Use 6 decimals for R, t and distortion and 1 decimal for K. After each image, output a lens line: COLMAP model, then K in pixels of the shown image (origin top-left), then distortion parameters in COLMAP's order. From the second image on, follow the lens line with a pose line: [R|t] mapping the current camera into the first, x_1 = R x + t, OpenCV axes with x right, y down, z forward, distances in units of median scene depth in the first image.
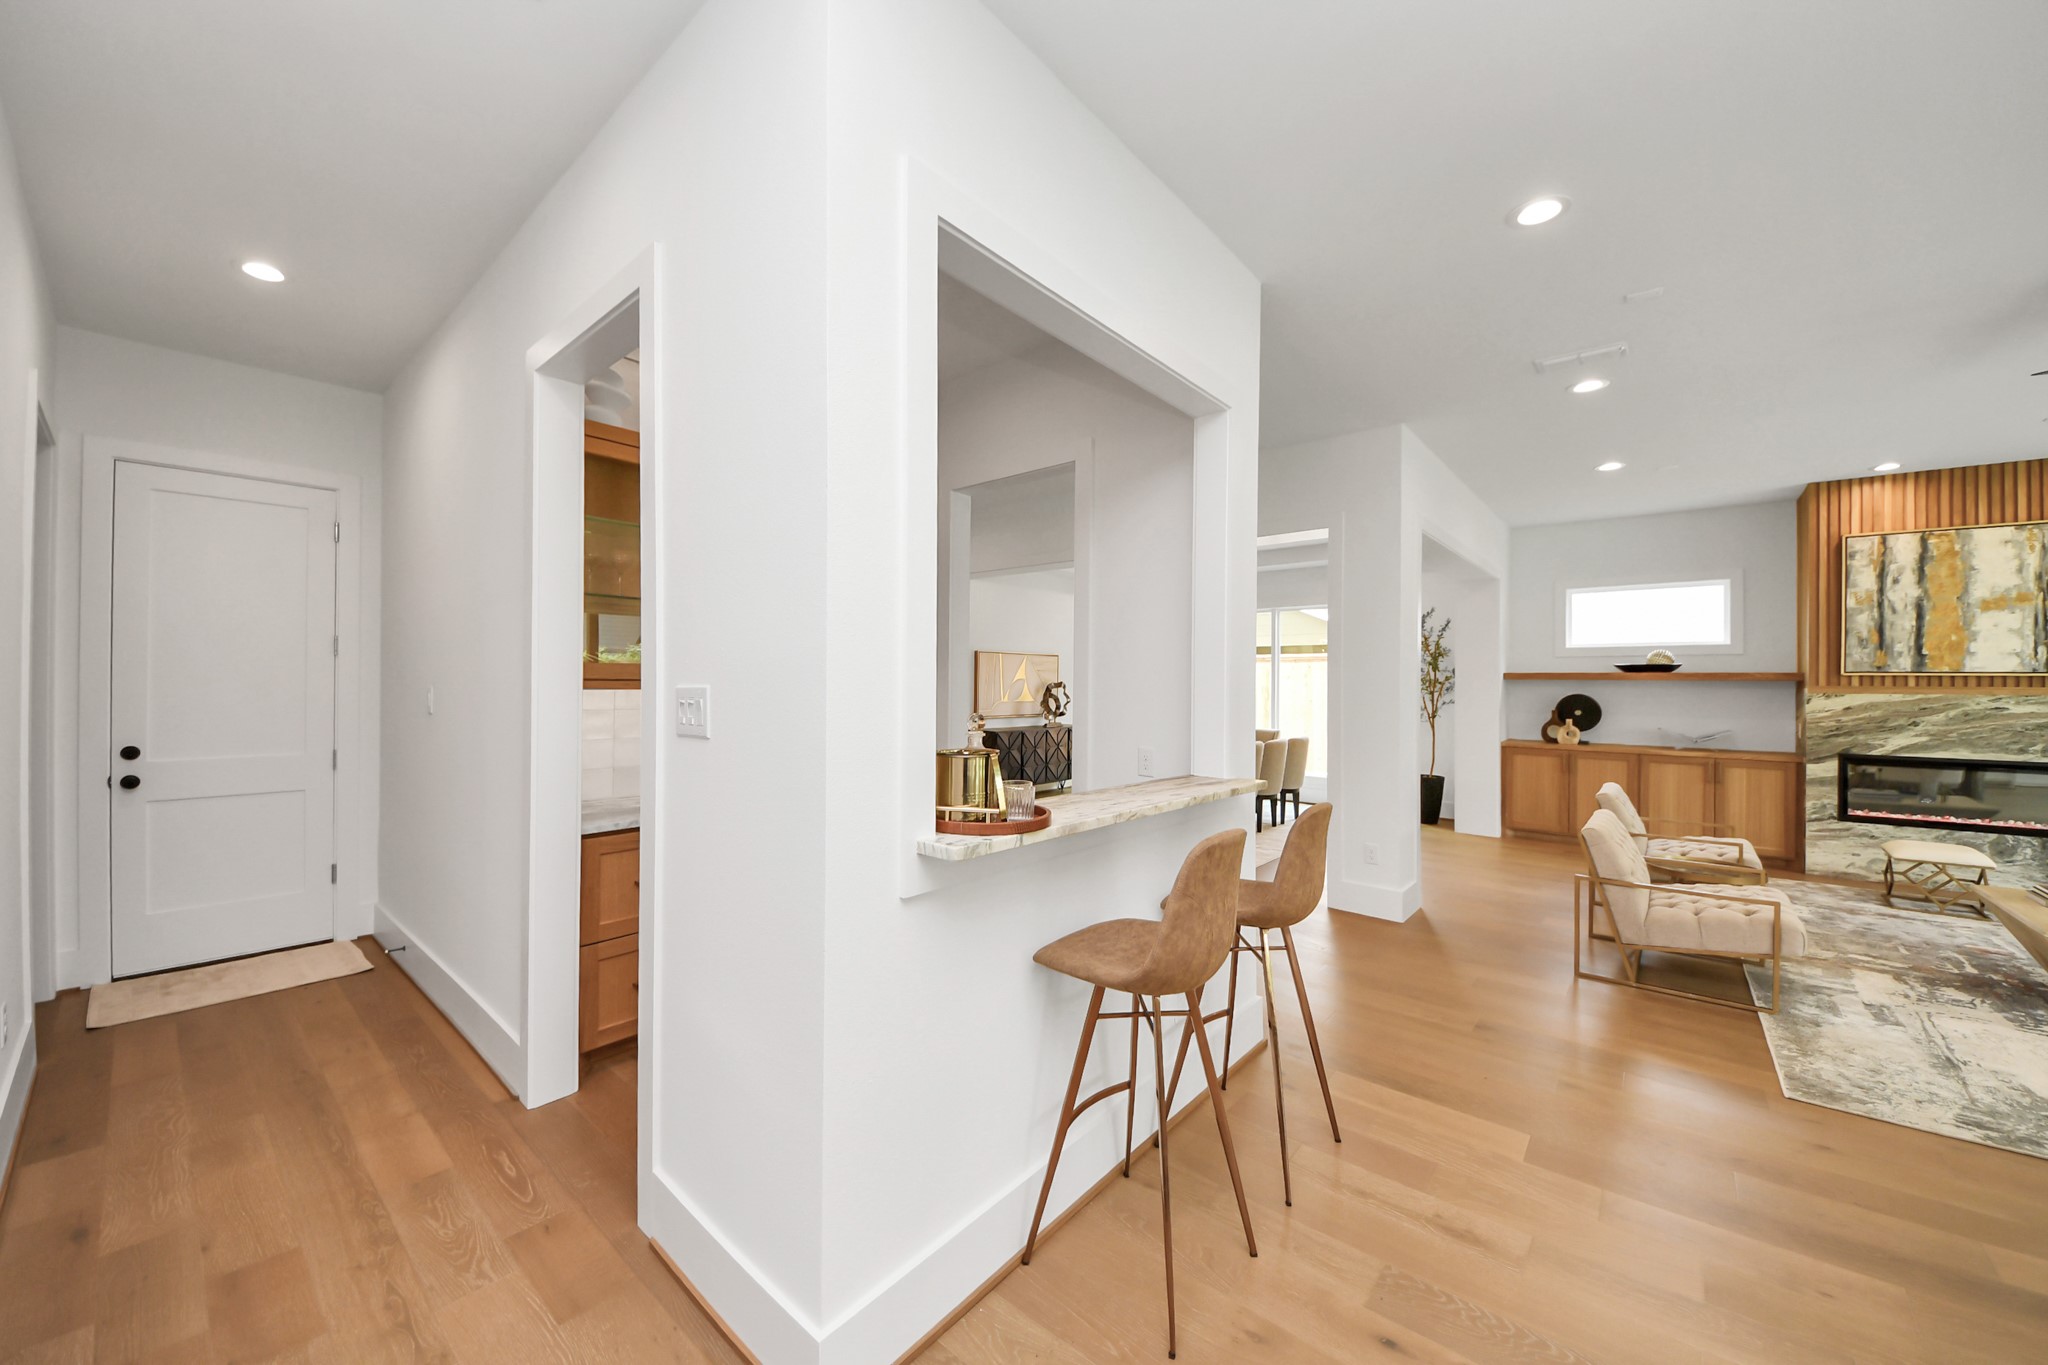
lens RADIAL K [[733.5, 0, 1048.7], [0, 733.5, 672.5], [0, 0, 1]] dist [-0.000501, -0.006900]
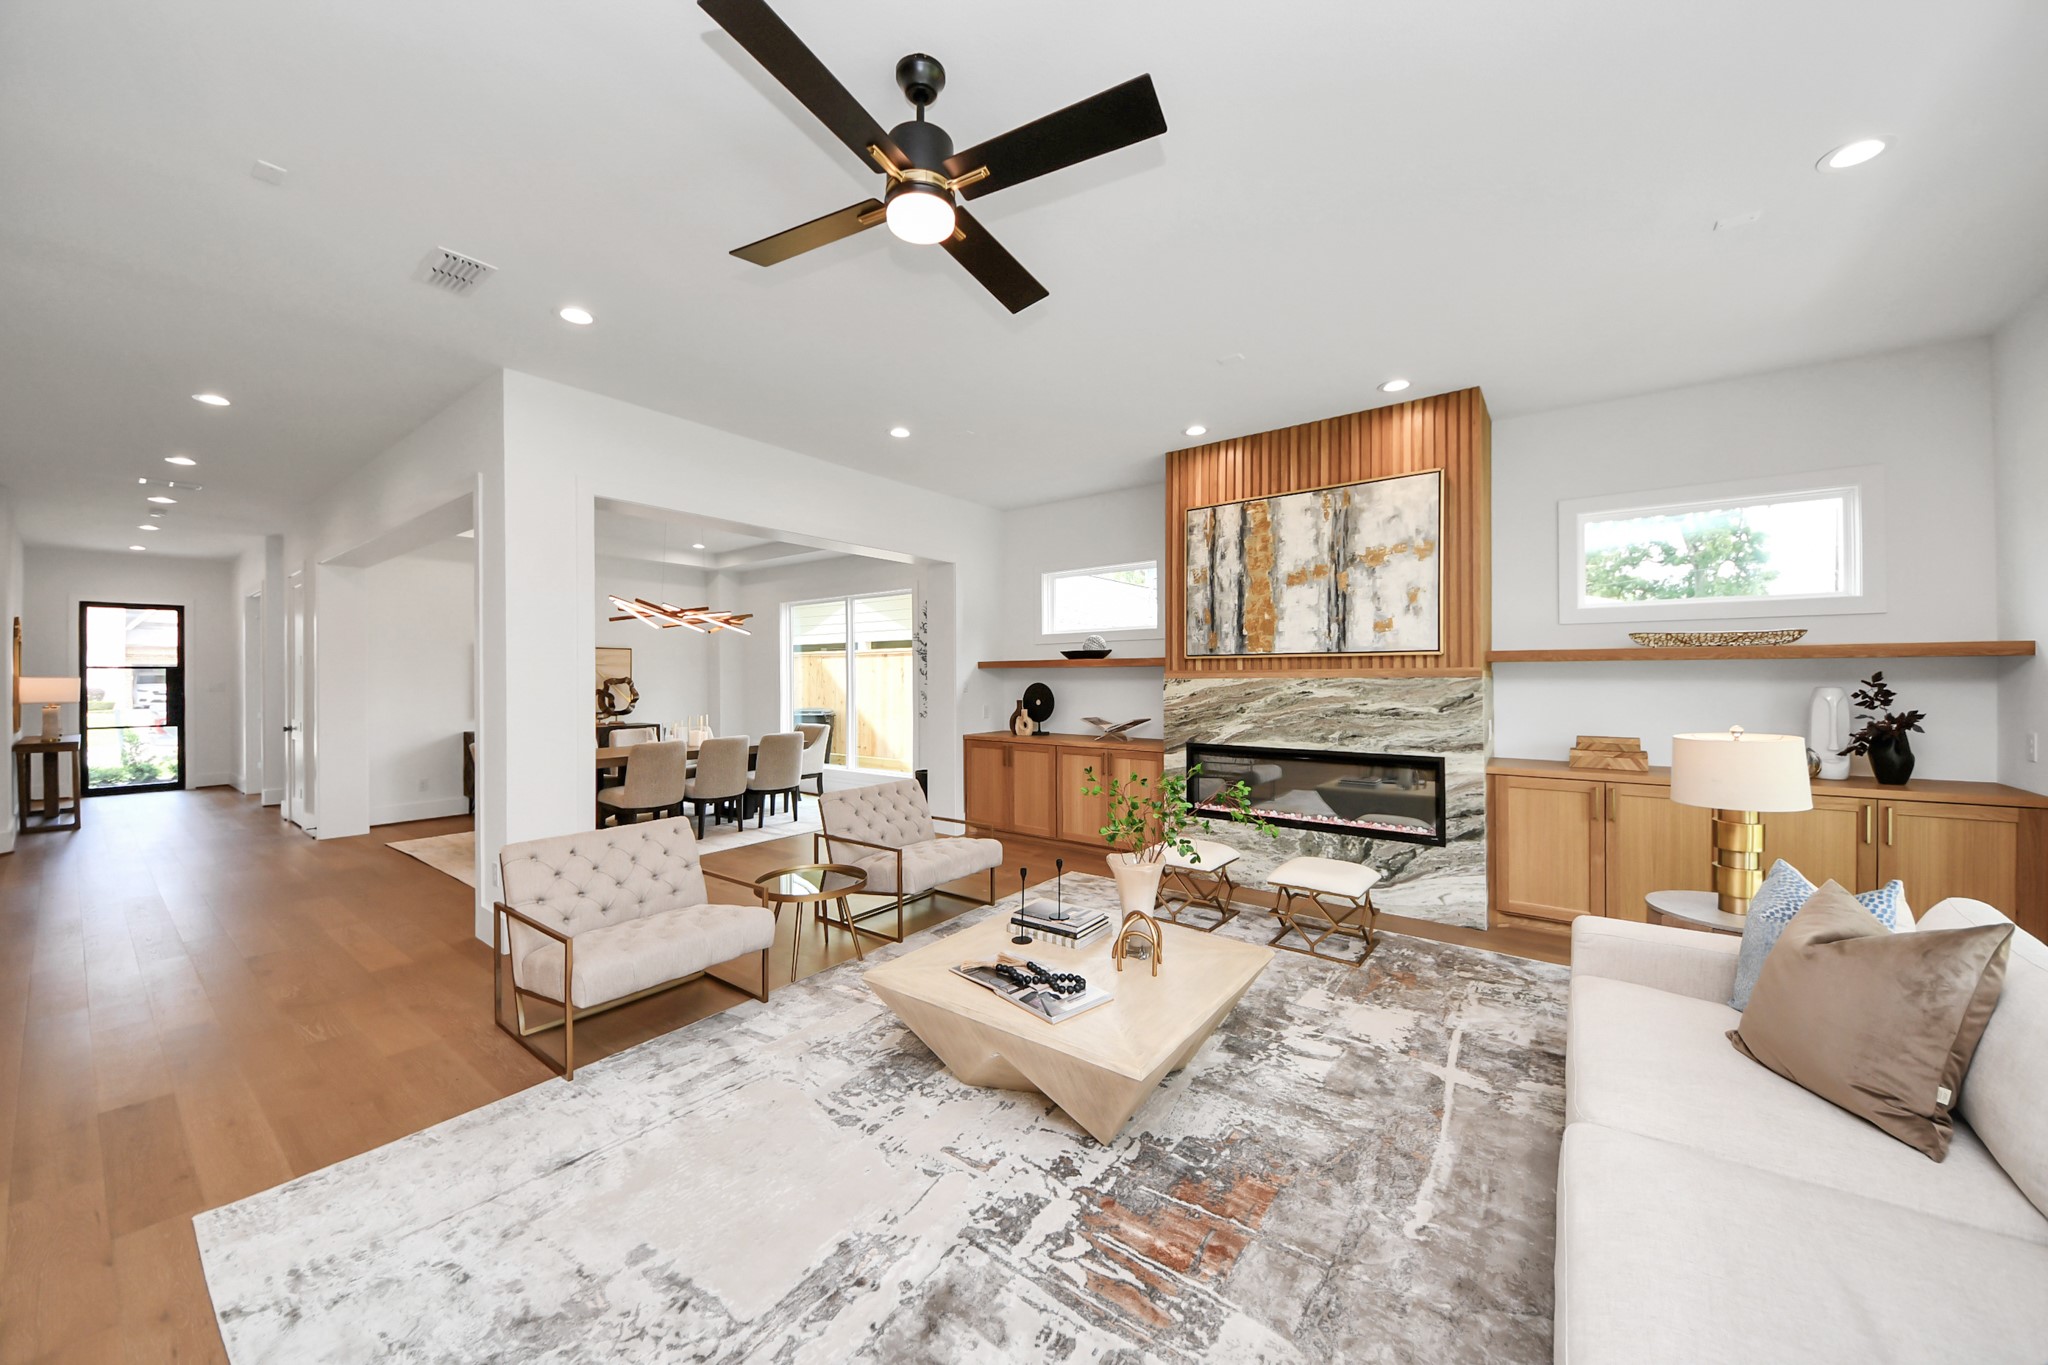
lens RADIAL K [[718.5, 0, 988.5], [0, 718.5, 679.2], [0, 0, 1]] dist [0.001270, 0.000036]
pose [[0.999709, -0.010553, 0.021712, 0.865795], [0.010255, 0.999852, 0.013820, 0.015397], [-0.021855, -0.013594, 0.999669, 0.088004]]
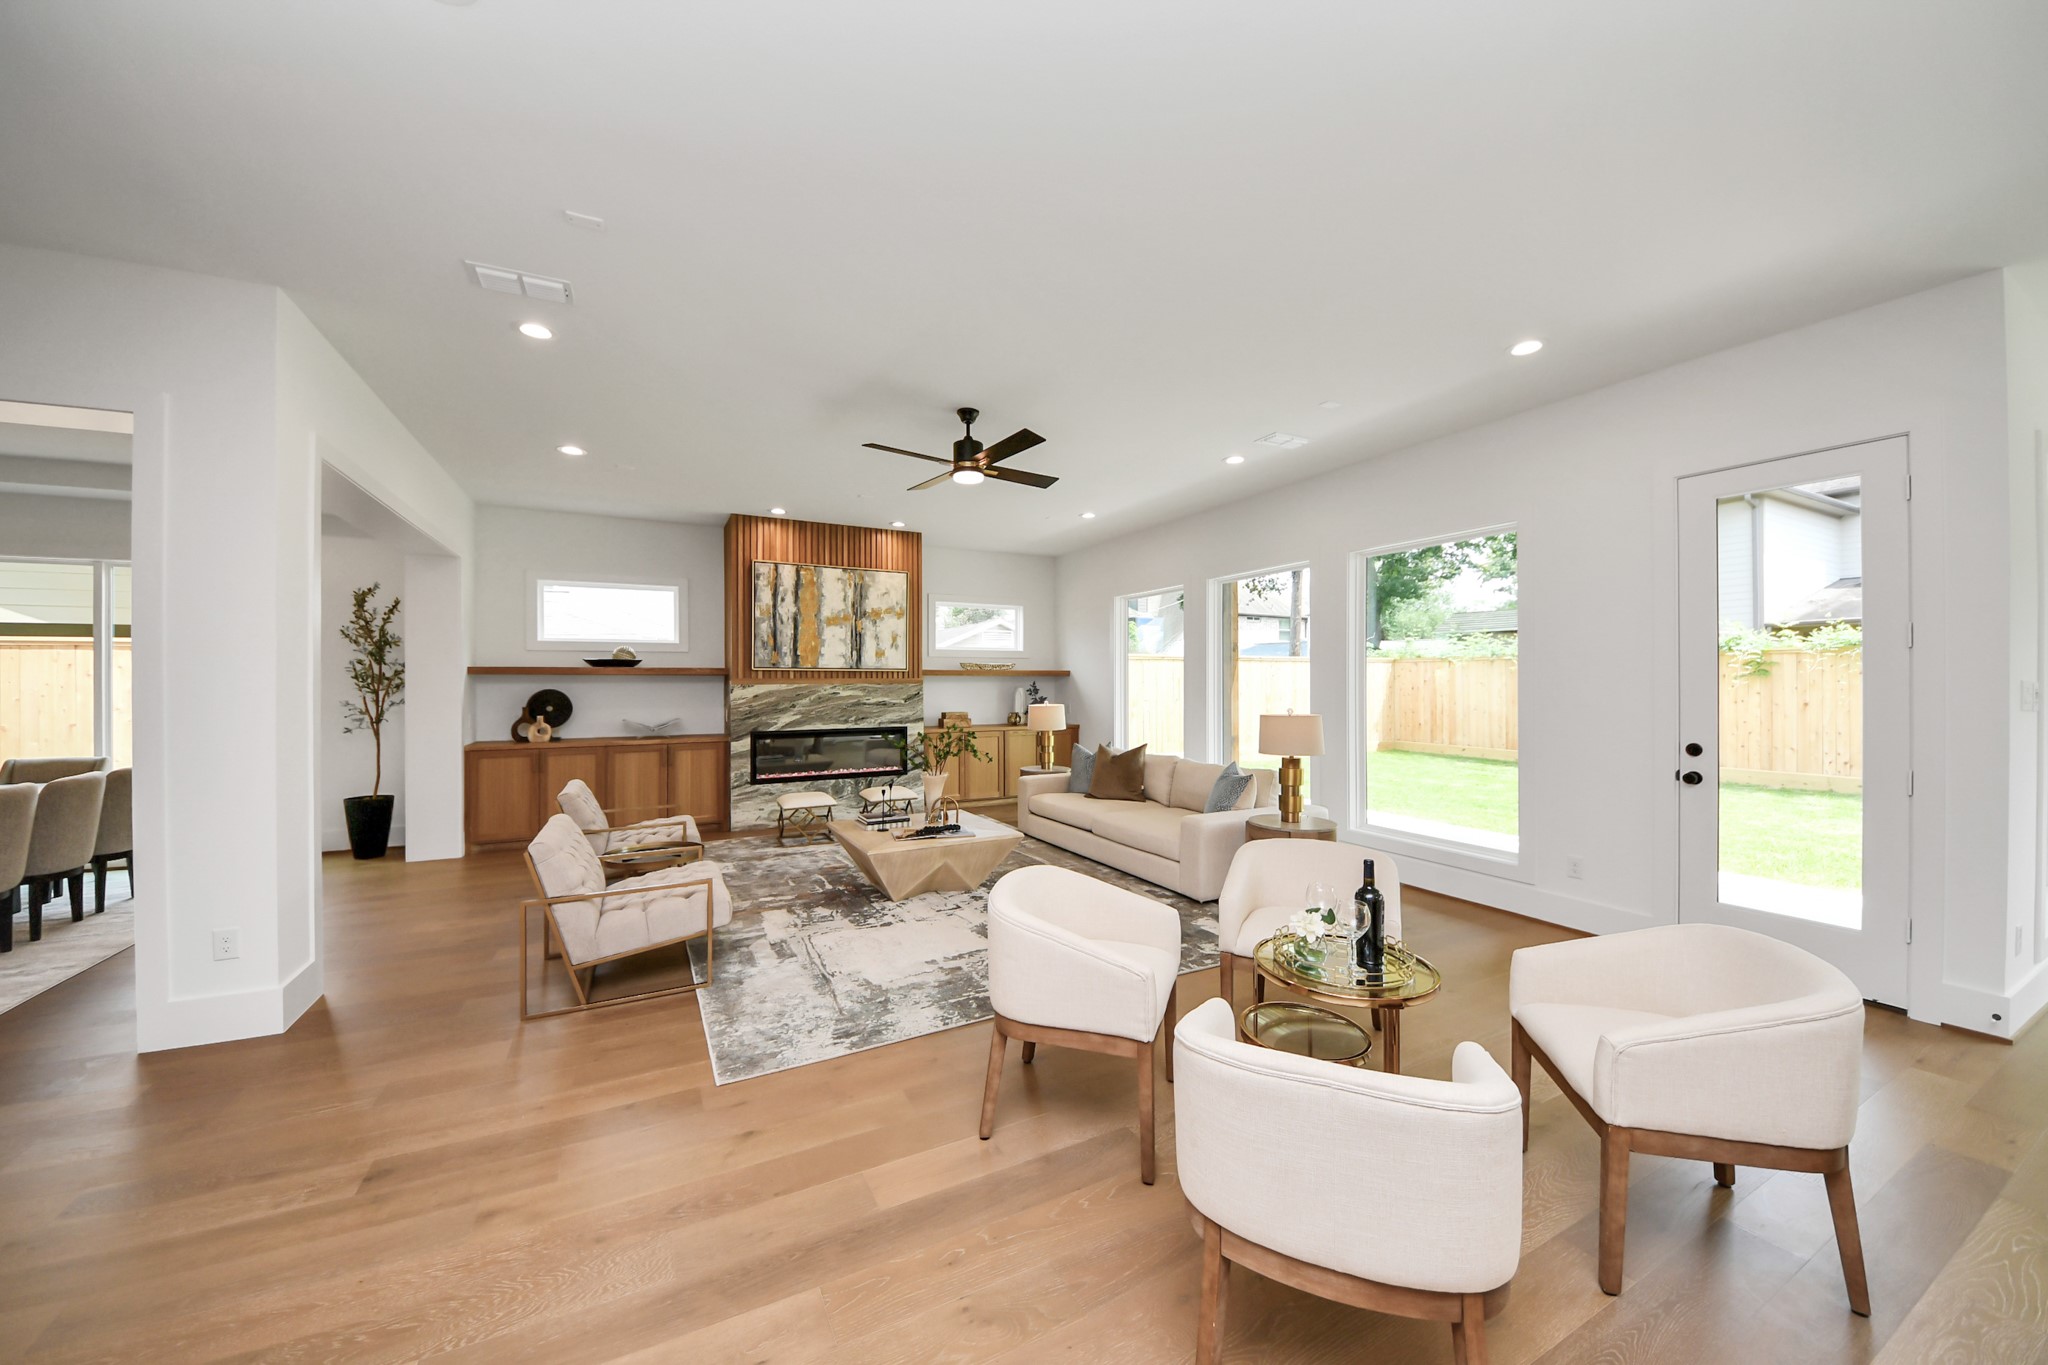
lens RADIAL K [[737.0, 0, 1027.6], [0, 737.0, 694.2], [0, 0, 1]] dist [0.009888, -0.006755]
pose [[0.374204, -0.025535, 0.926995, 0.079536], [-0.006116, 0.999531, 0.030002, 0.004361], [-0.927326, -0.016897, 0.373872, 0.073964]]
